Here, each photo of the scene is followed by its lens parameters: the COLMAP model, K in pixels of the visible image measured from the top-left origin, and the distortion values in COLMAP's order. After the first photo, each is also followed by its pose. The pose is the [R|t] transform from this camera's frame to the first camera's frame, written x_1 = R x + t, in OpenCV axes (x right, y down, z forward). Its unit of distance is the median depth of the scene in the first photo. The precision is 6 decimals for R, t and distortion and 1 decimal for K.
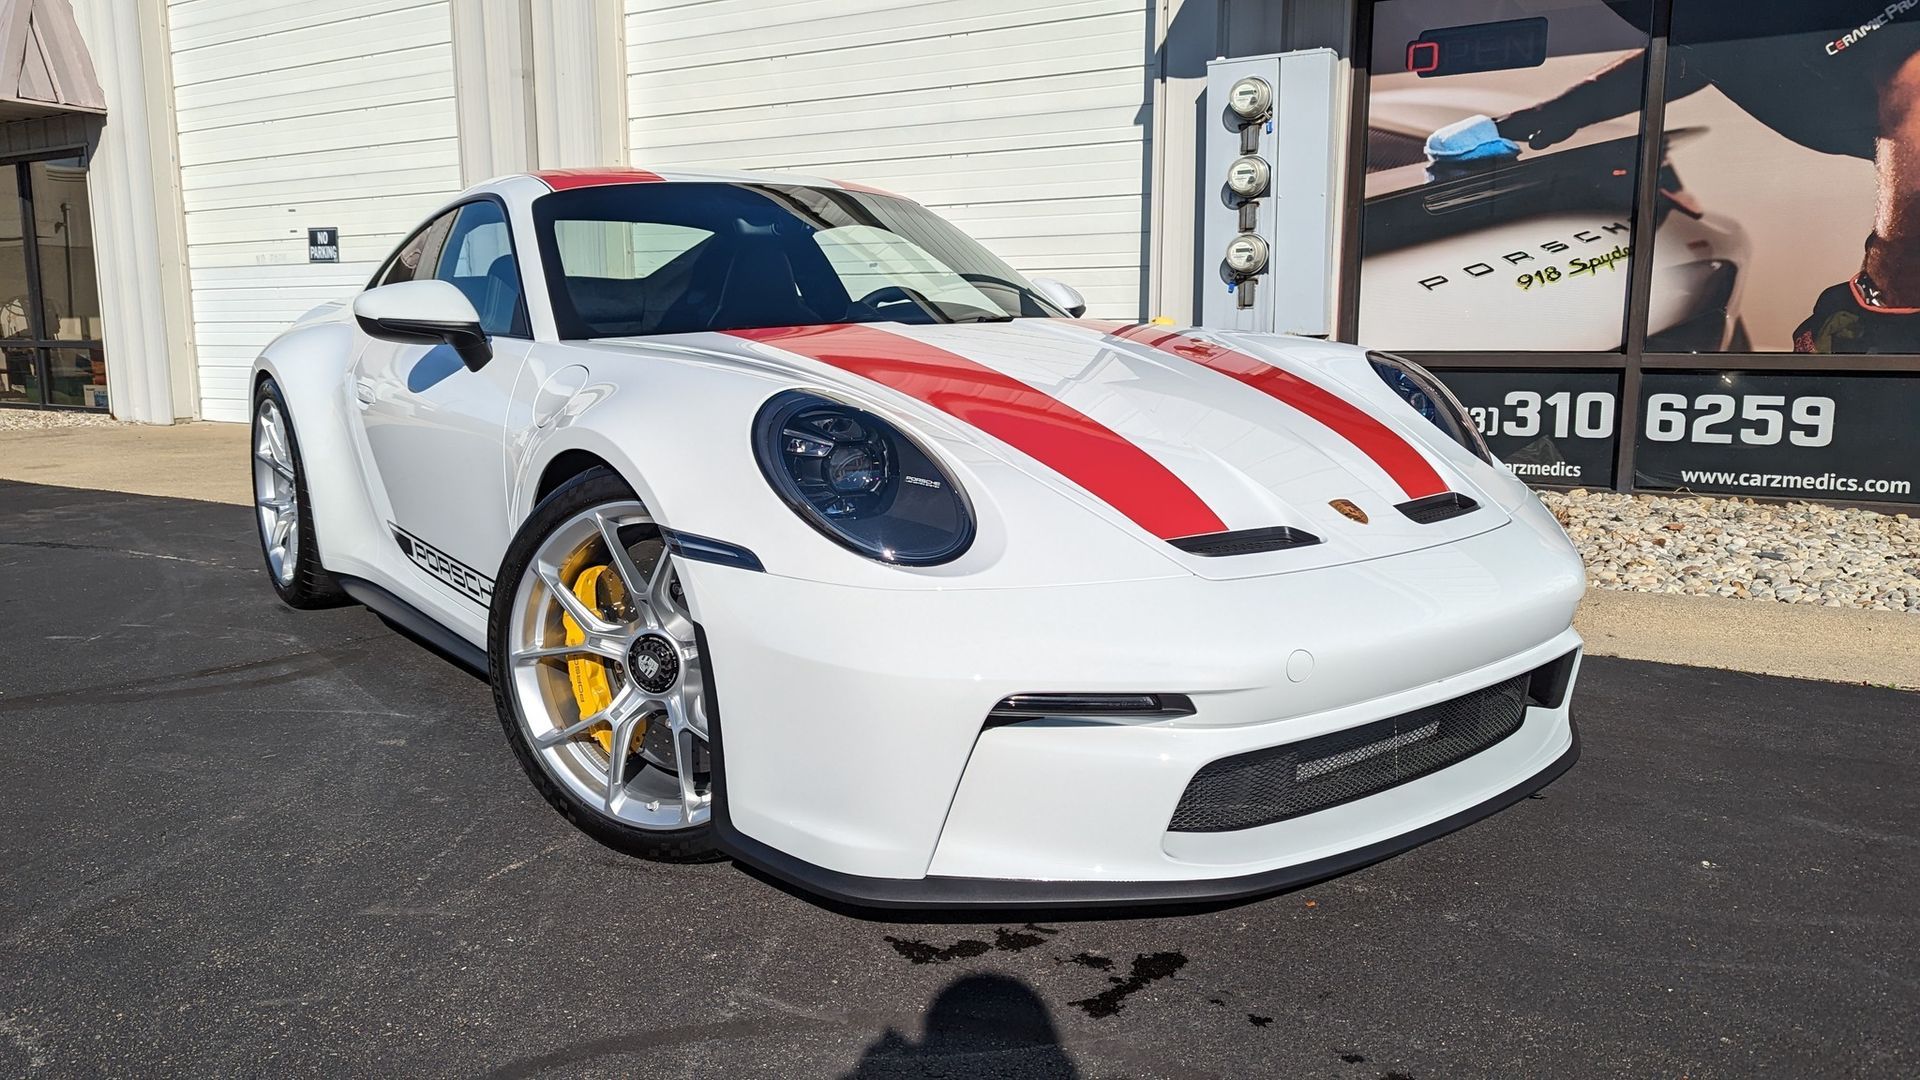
lens RADIAL K [[1323.2, 0, 970.1], [0, 1323.2, 531.6], [0, 0, 1]] dist [0.074872, -0.067037]
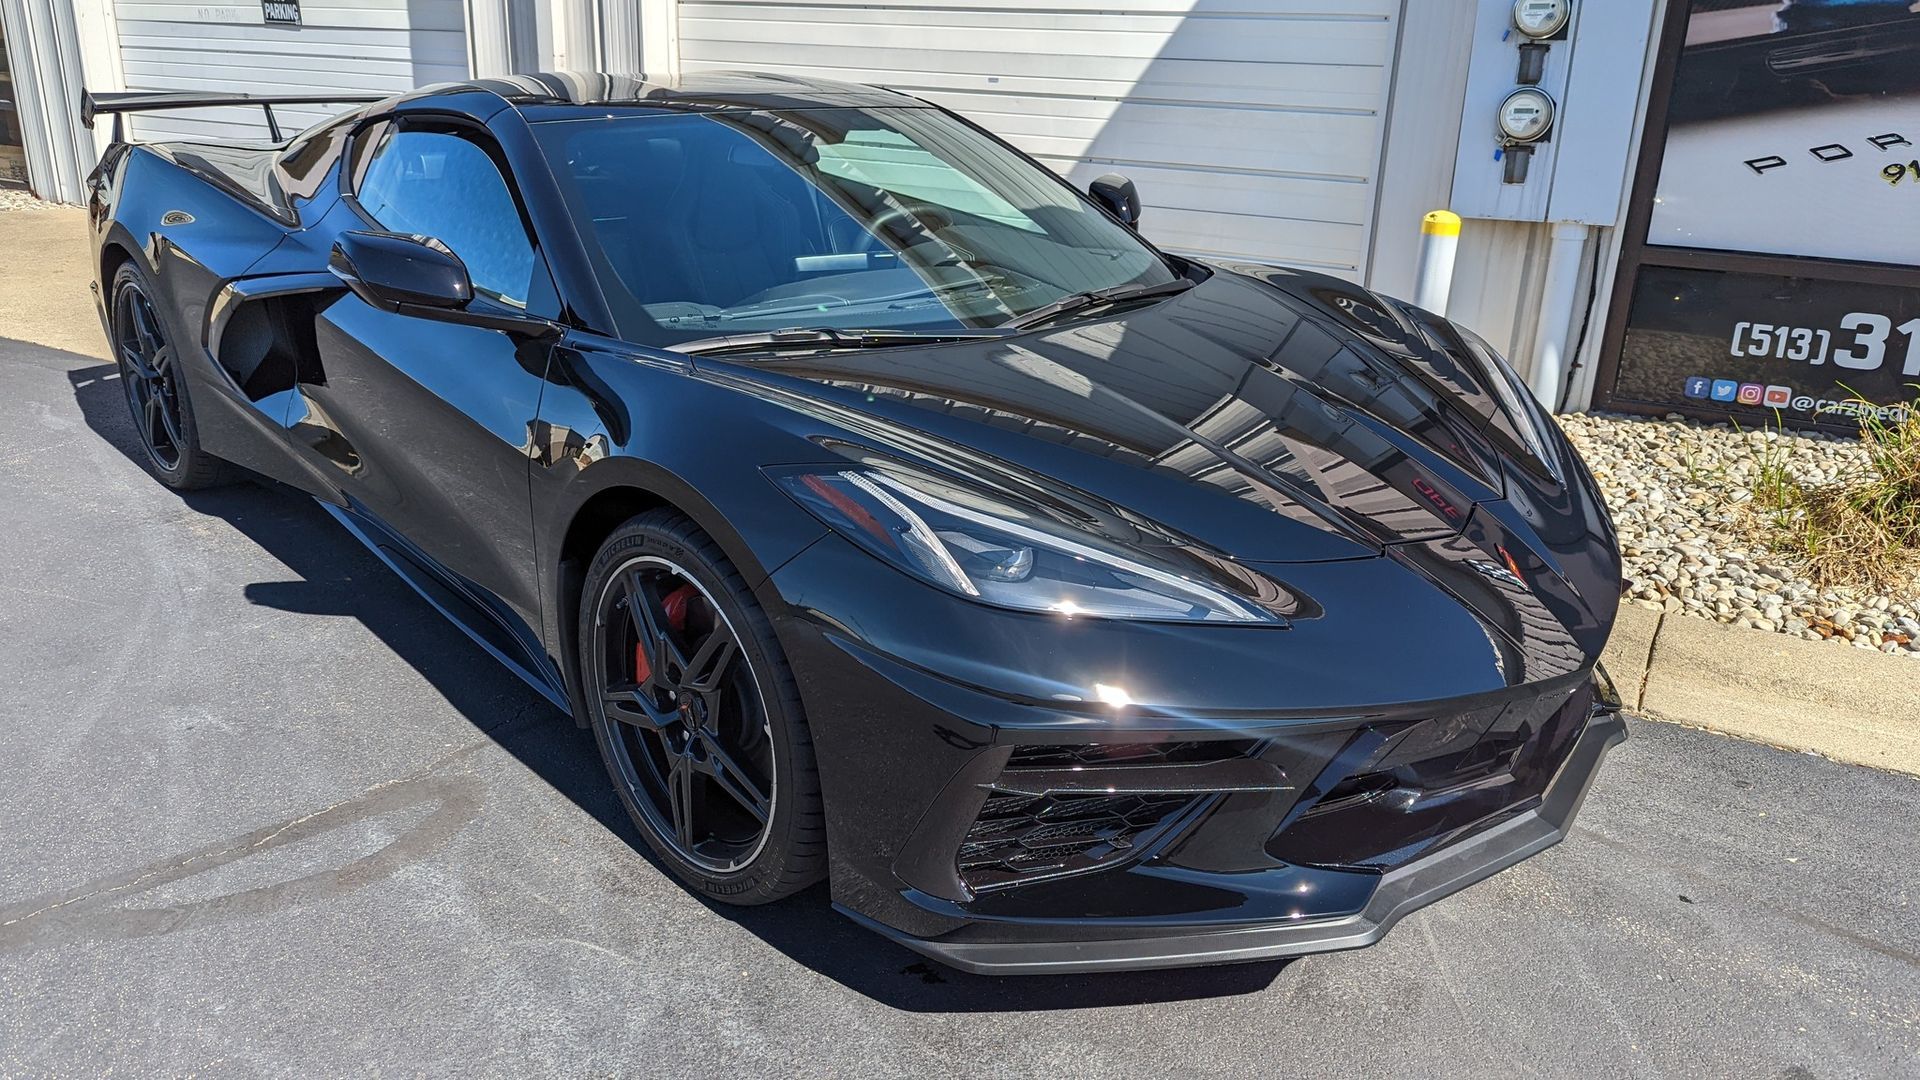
lens RADIAL K [[1329.2, 0, 977.5], [0, 1329.2, 500.1], [0, 0, 1]] dist [0.078095, -0.077775]
pose [[0.998845, 0.026239, 0.040239, -0.149131], [-0.032457, 0.986157, 0.162607, -0.113576], [-0.035416, -0.163725, 0.985870, 0.217852]]
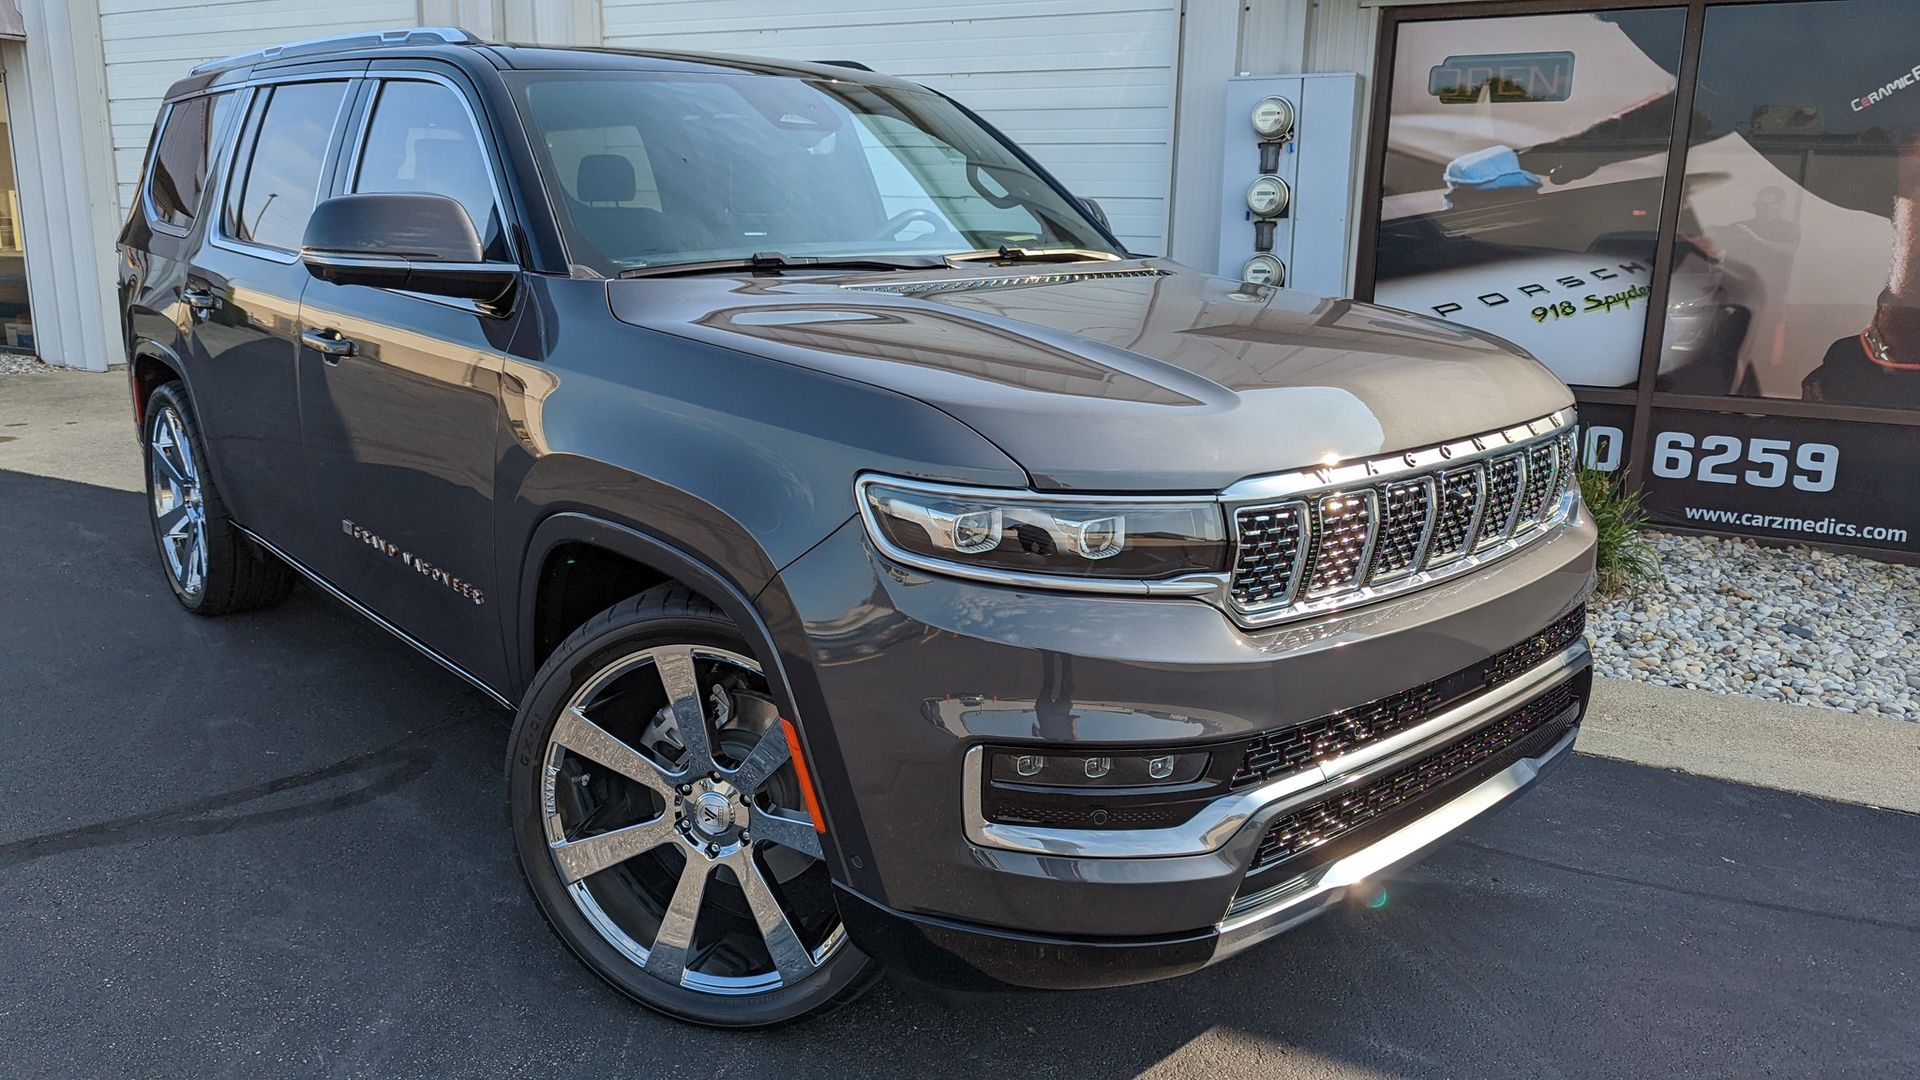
lens RADIAL K [[1322.0, 0, 959.0], [0, 1322.0, 504.5], [0, 0, 1]] dist [0.083141, -0.076229]
pose [[0.998373, 0.009278, 0.056260, -0.081101], [-0.012610, 0.998169, 0.059160, -0.100573], [-0.055608, -0.059773, 0.996662, 0.008204]]
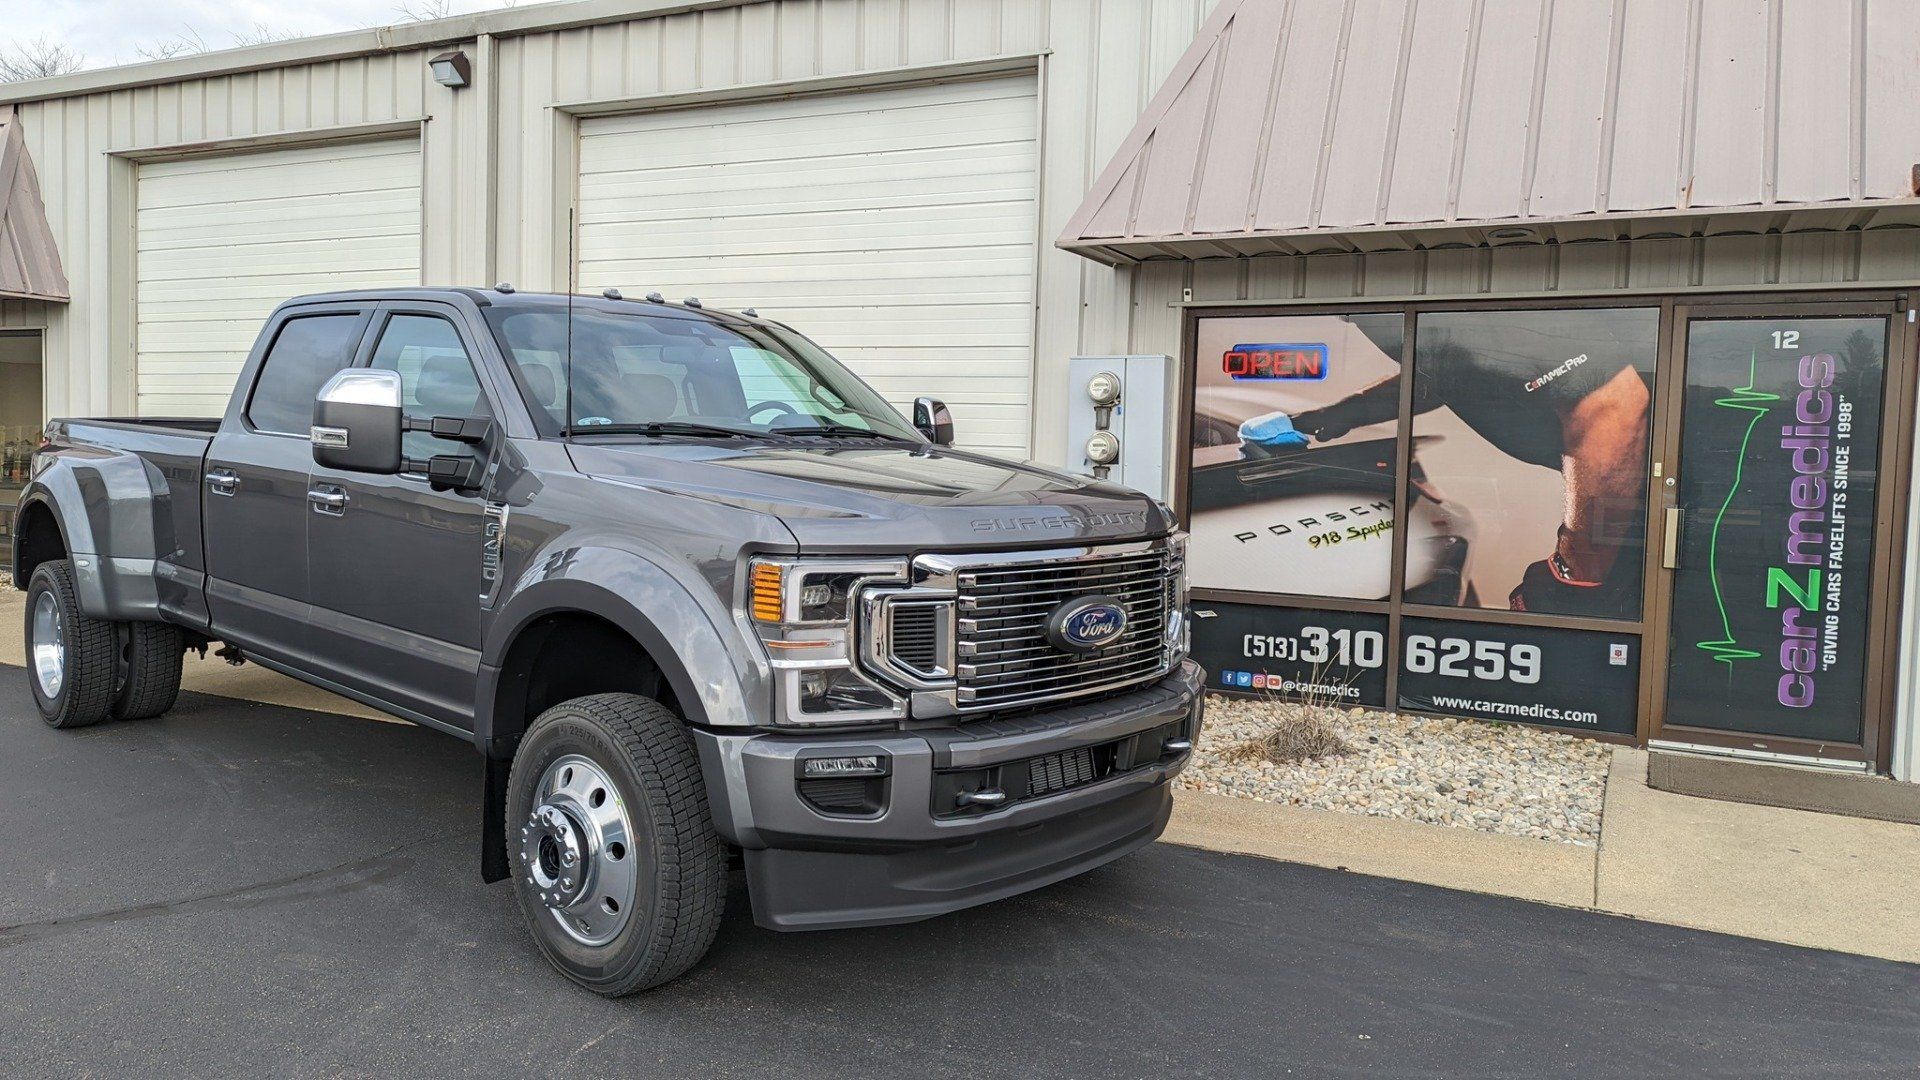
lens RADIAL K [[1309.5, 0, 963.0], [0, 1309.5, 534.5], [0, 0, 1]] dist [0.057315, -0.026682]
pose [[0.995963, 0.025735, 0.085991, -0.027546], [-0.017635, 0.995448, -0.093663, -0.072576], [-0.088010, 0.091769, 0.991883, -0.217977]]
